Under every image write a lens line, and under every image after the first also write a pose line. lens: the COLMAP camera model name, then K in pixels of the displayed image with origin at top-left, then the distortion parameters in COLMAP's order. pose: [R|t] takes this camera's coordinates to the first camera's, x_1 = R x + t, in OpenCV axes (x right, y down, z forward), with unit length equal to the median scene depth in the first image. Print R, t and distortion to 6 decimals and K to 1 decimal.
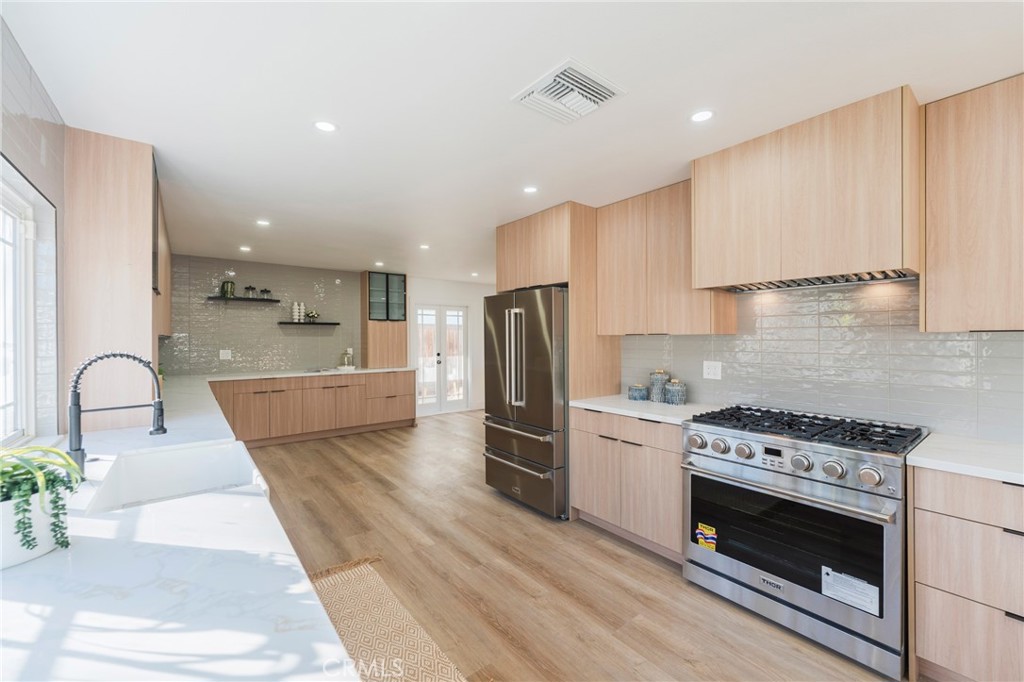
lens RADIAL K [[410.4, 0, 510.2], [0, 410.4, 338.1], [0, 0, 1]] dist [0.002665, 0.000138]
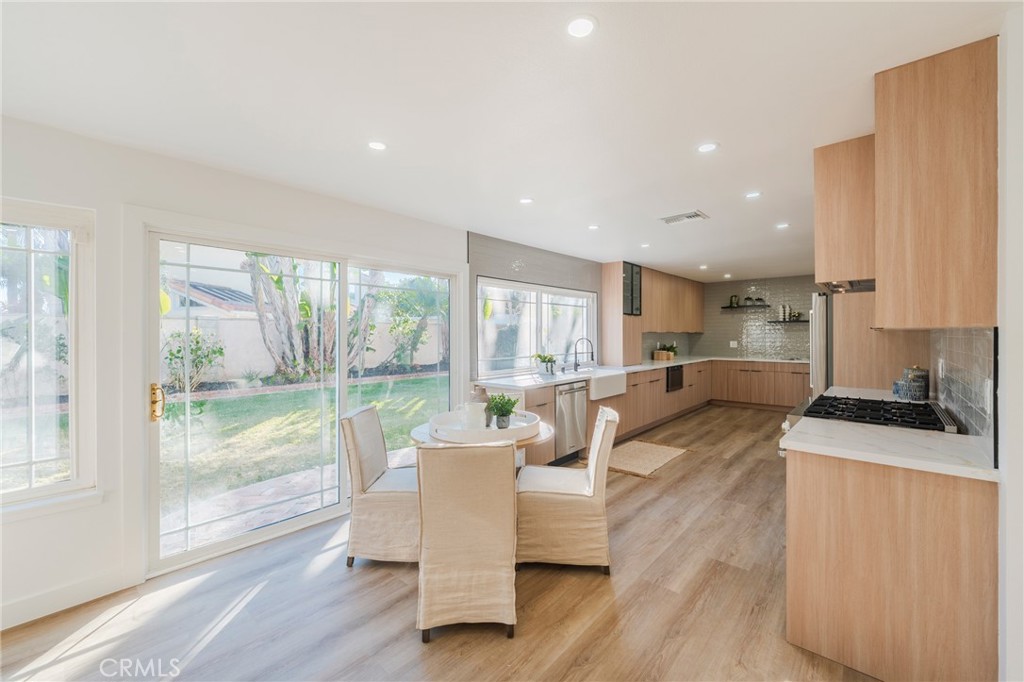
lens RADIAL K [[410.4, 0, 510.2], [0, 410.4, 338.1], [0, 0, 1]] dist [0.002665, 0.000138]
pose [[0.171633, 0.007925, -0.985129, 1.258610], [0.003785, 0.999955, 0.008704, 0.001817], [0.985154, -0.005223, 0.171595, -0.132030]]
